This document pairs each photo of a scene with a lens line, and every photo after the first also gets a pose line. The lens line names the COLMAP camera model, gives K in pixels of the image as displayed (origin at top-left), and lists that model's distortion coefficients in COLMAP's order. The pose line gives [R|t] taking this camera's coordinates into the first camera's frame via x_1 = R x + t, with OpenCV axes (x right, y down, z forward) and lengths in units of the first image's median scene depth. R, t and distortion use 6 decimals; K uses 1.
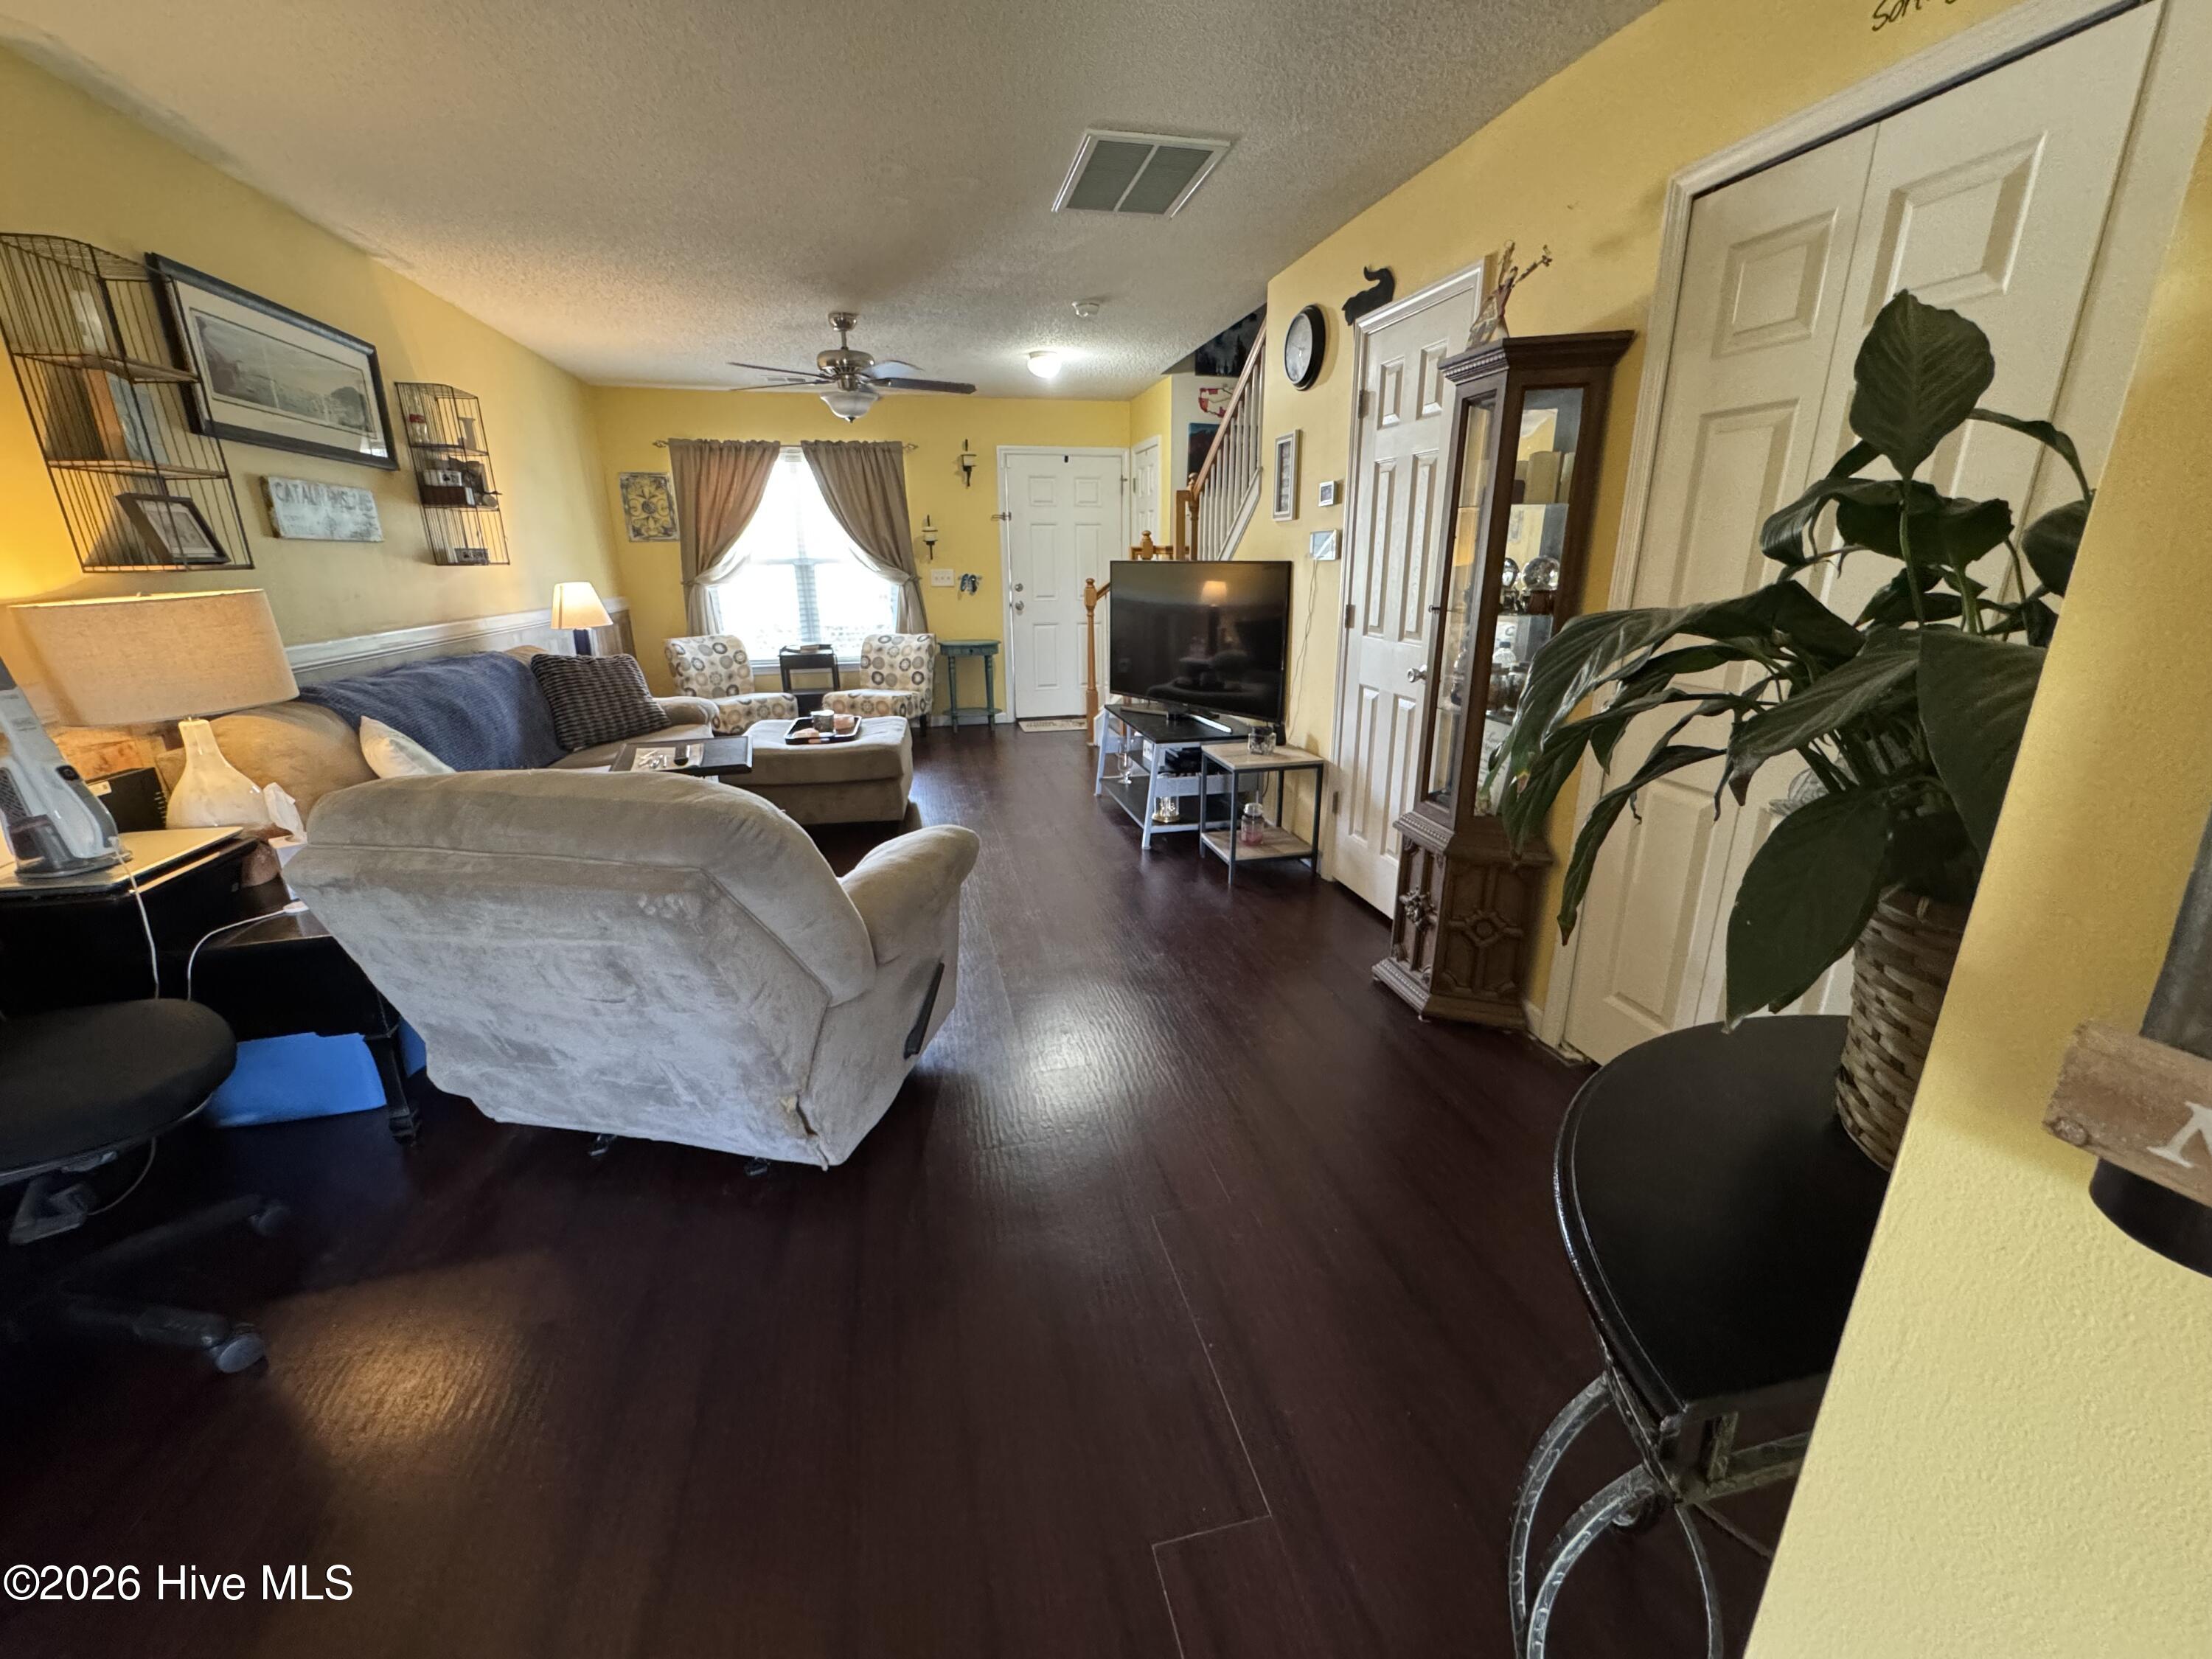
lens RADIAL K [[903.2, 0, 1106.0], [0, 903.2, 829.5], [0, 0, 1]] dist [0.000005, -0.000076]
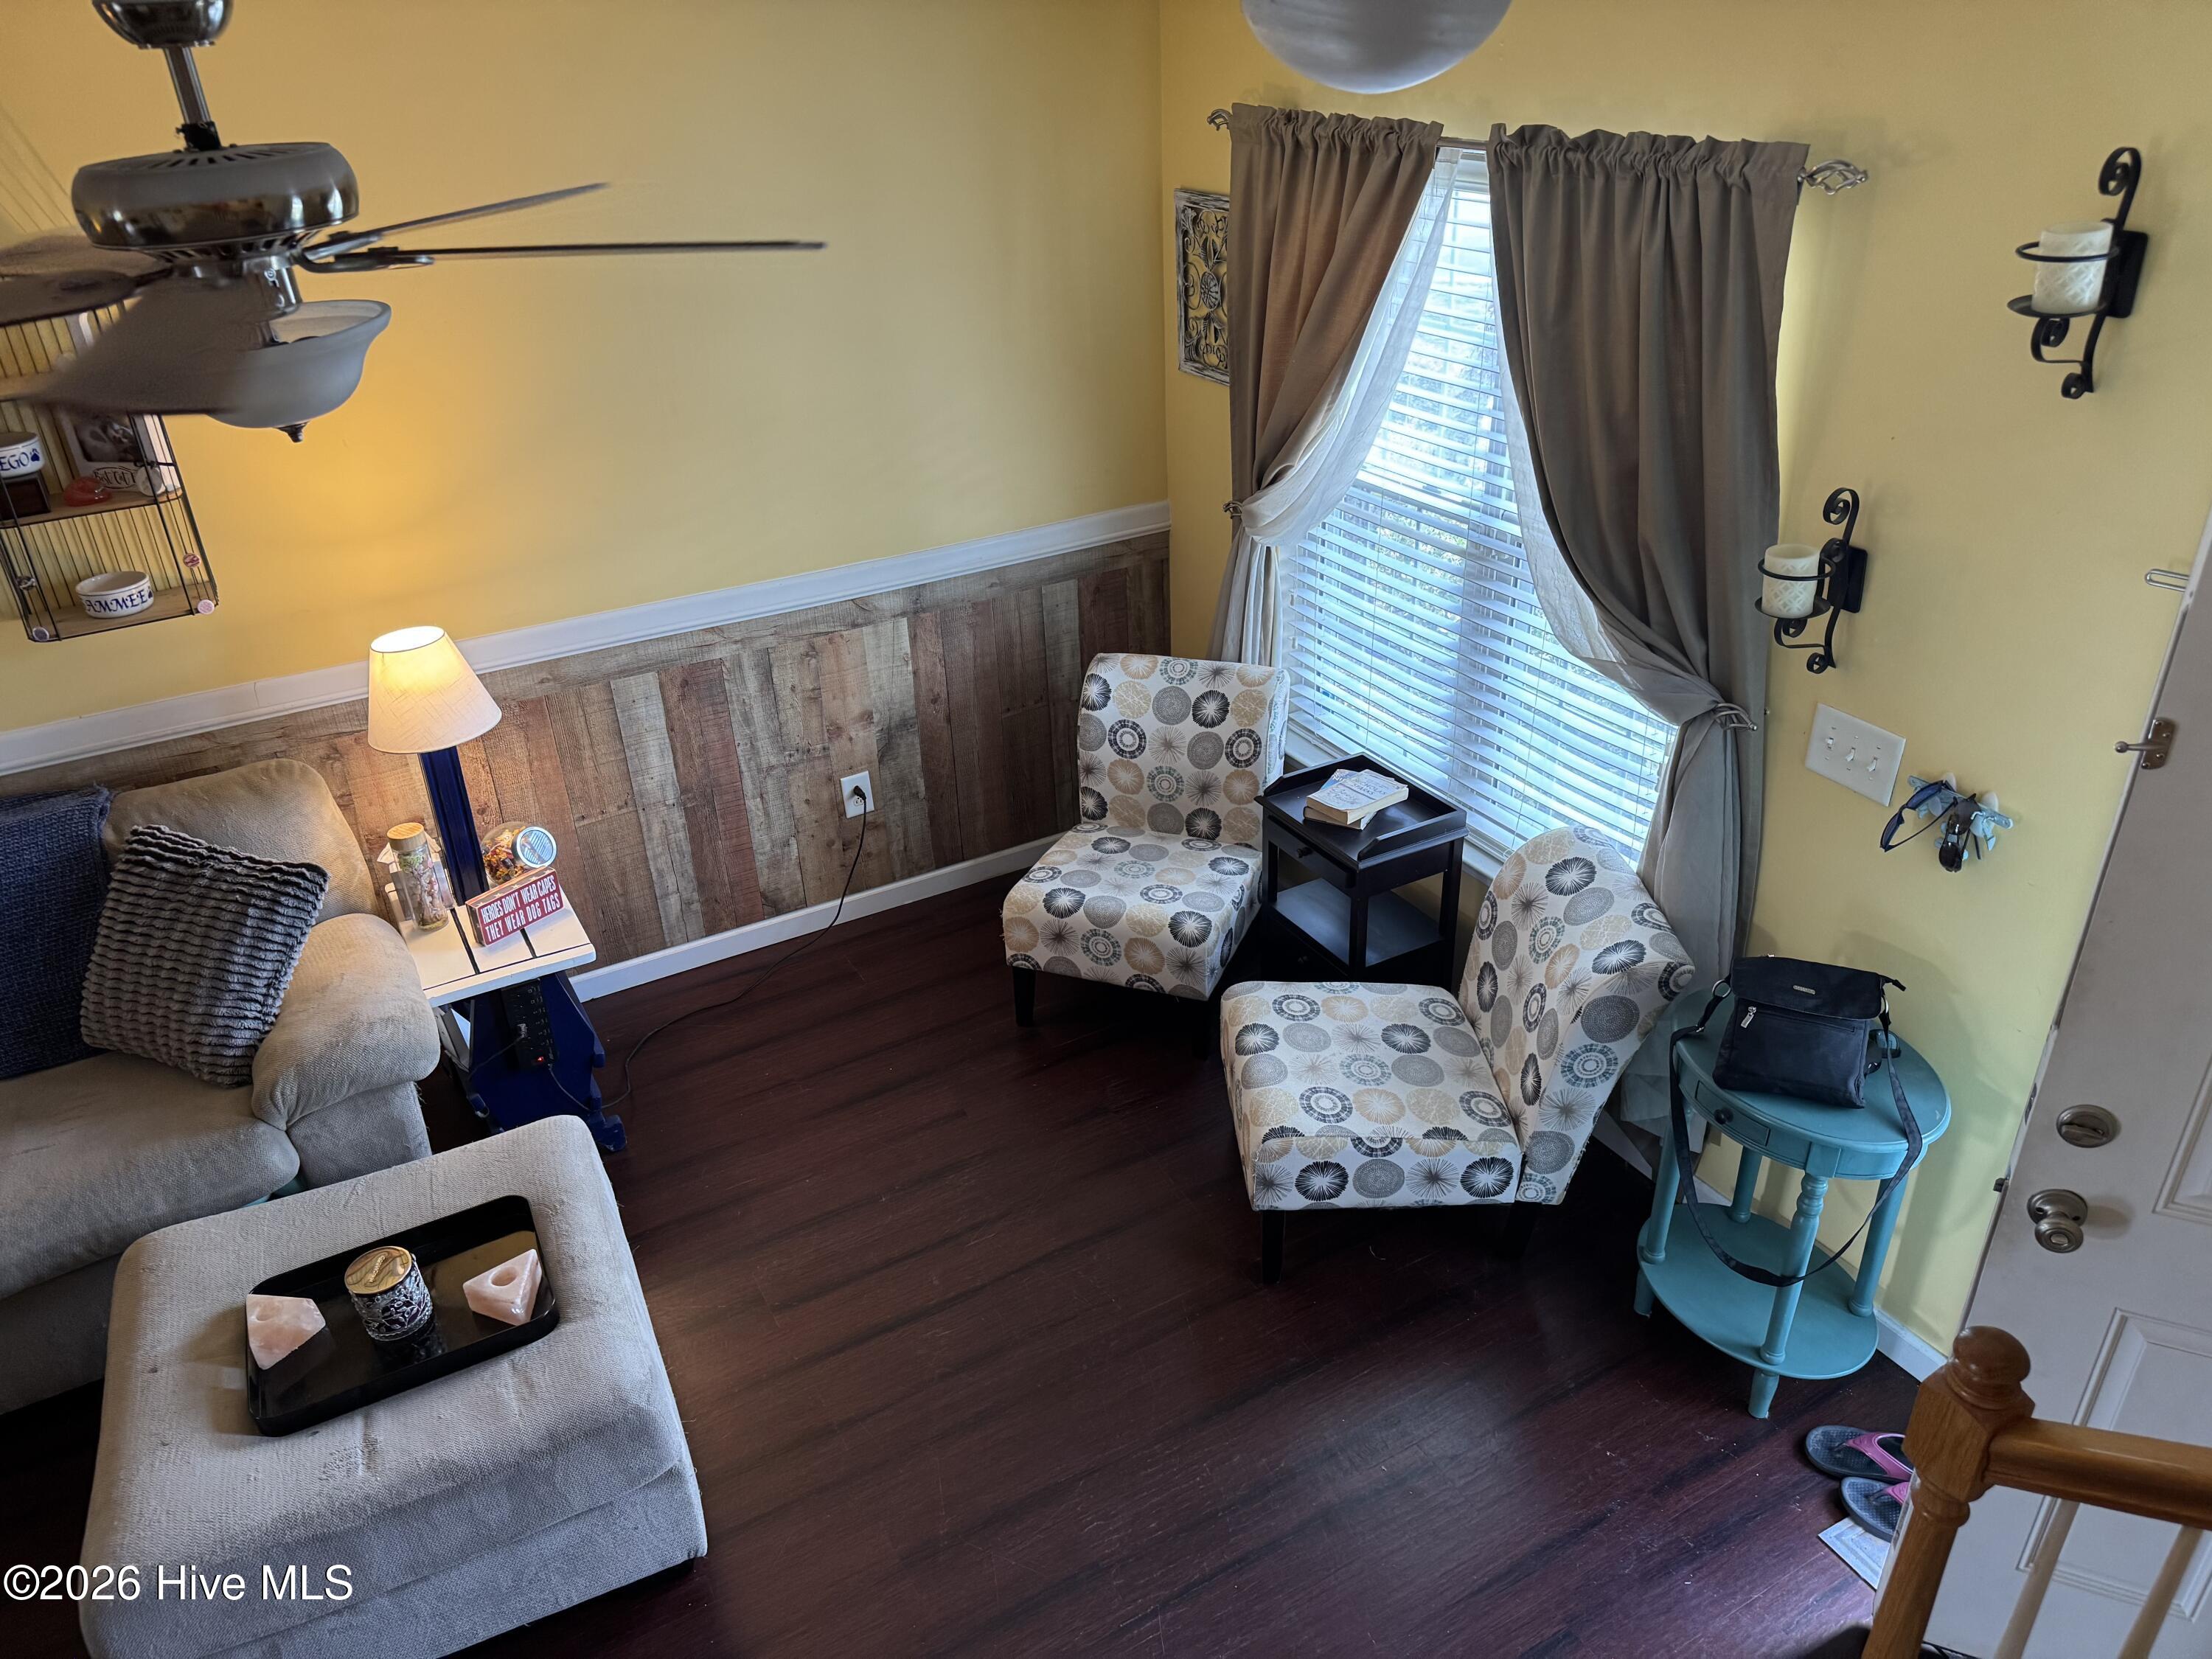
lens RADIAL K [[1564.1, 0, 1069.2], [0, 1564.1, 832.3], [0, 0, 1]] dist [0.102819, -0.111309]
pose [[0.268253, 0.462433, -0.845101, 0.121829], [-0.242226, 0.881448, 0.405434, -0.411904], [0.932399, 0.095946, 0.348464, 0.749002]]
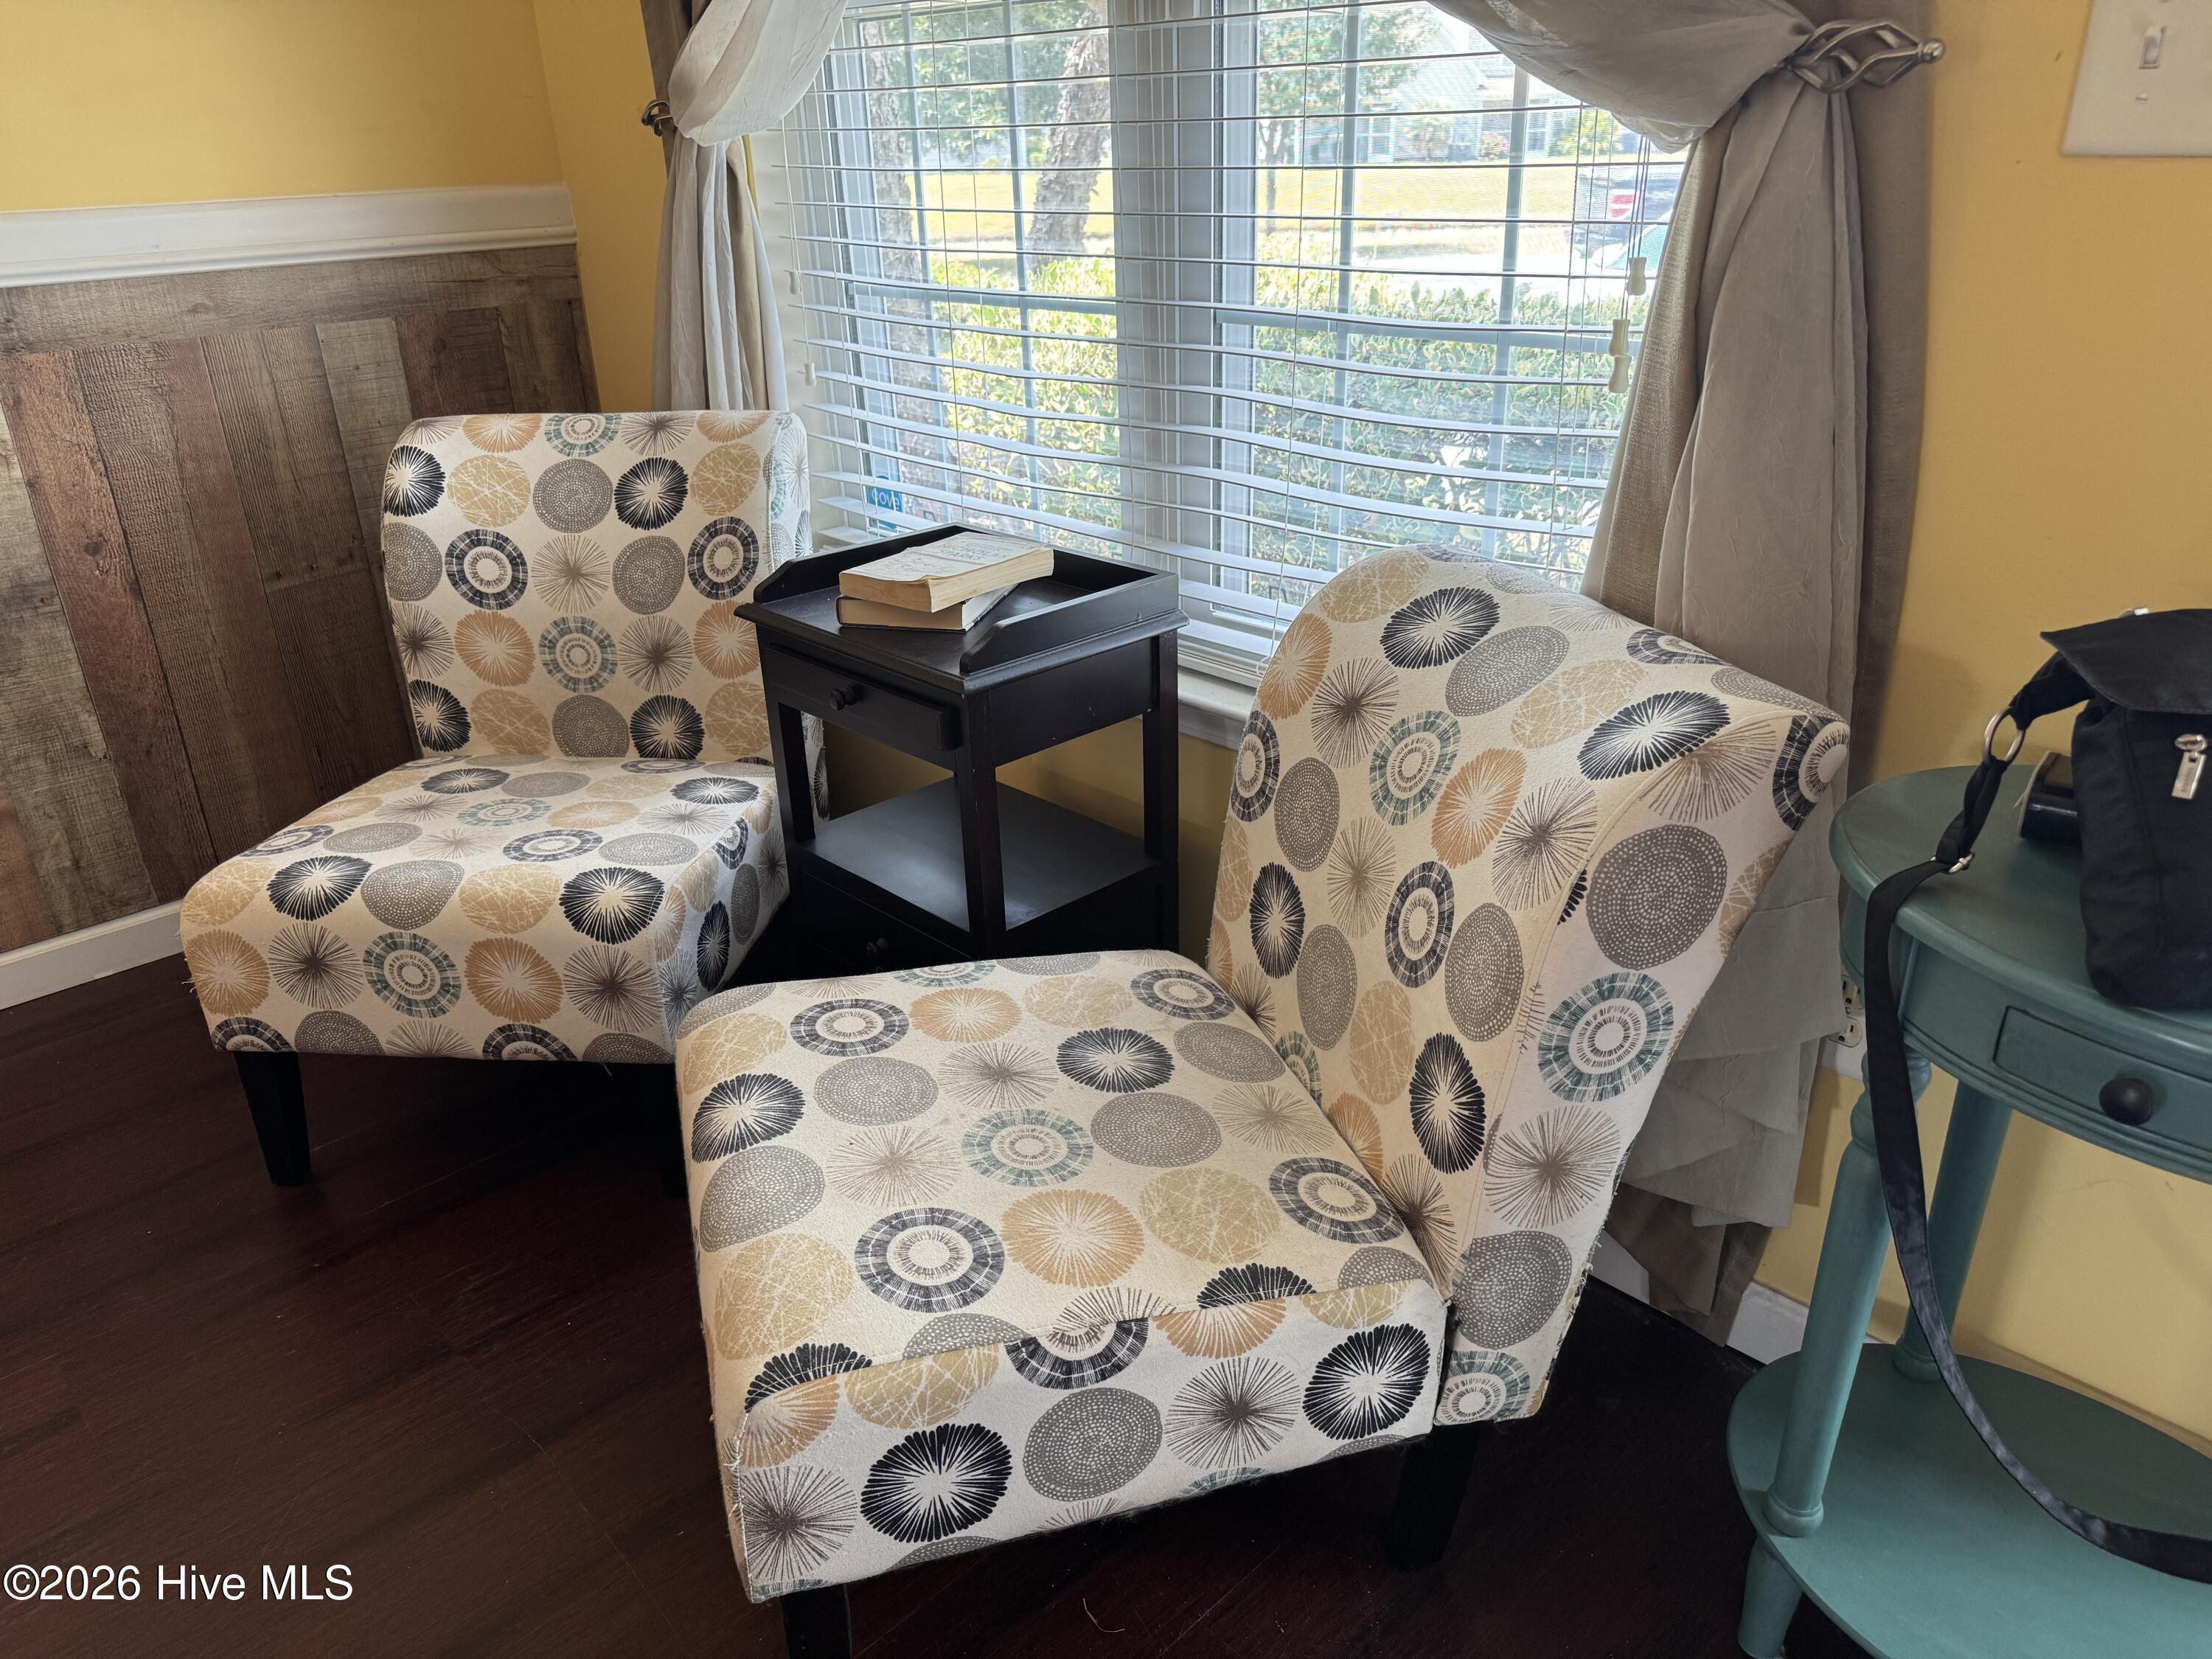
lens RADIAL K [[1574.9, 0, 1106.0], [0, 1574.9, 829.5], [0, 0, 1]] dist [0.131903, -0.220392]
pose [[0.517937, 0.350077, -0.780504, -0.103693], [-0.231929, 0.935717, 0.265787, -0.251306], [0.823377, 0.043361, 0.565836, 0.919268]]
